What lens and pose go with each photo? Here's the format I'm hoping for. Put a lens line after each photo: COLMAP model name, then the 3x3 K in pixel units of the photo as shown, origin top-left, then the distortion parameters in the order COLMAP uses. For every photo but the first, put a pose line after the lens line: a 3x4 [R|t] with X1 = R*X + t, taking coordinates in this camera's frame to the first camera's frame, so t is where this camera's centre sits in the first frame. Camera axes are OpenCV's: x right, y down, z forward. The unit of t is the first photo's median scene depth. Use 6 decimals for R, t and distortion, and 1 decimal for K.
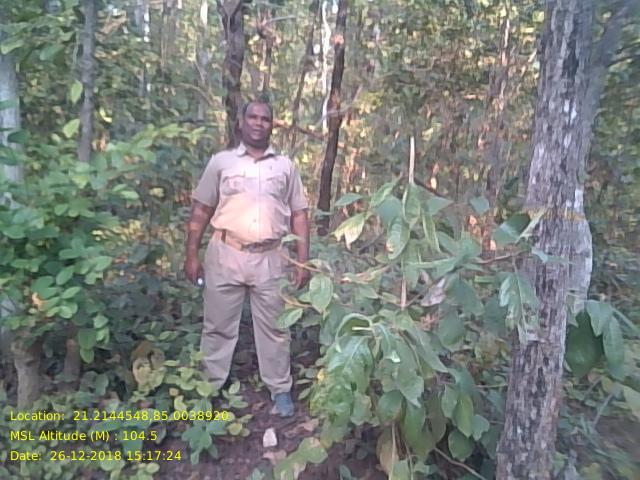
lens RADIAL K [[530.5, 0, 329.9], [0, 530.5, 244.1], [0, 0, 1]] dist [0.127173, -0.195520]
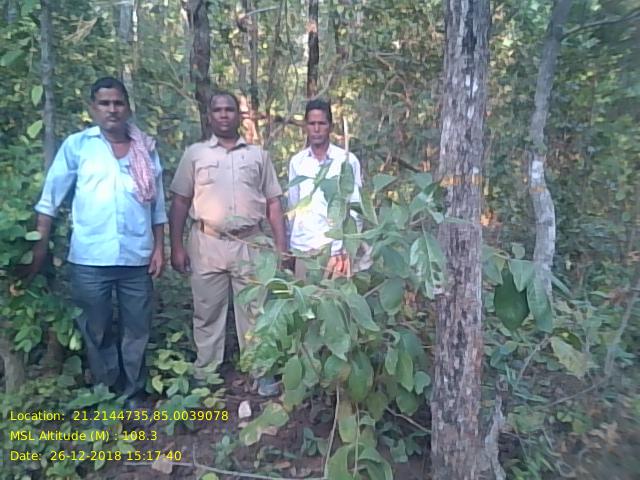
lens RADIAL K [[530.5, 0, 329.9], [0, 530.5, 244.1], [0, 0, 1]] dist [0.127173, -0.195520]
pose [[0.998350, -0.055793, -0.013549, 0.111723], [0.056041, 0.998253, 0.018714, 0.027425], [0.012481, -0.019442, 0.999733, -0.069258]]
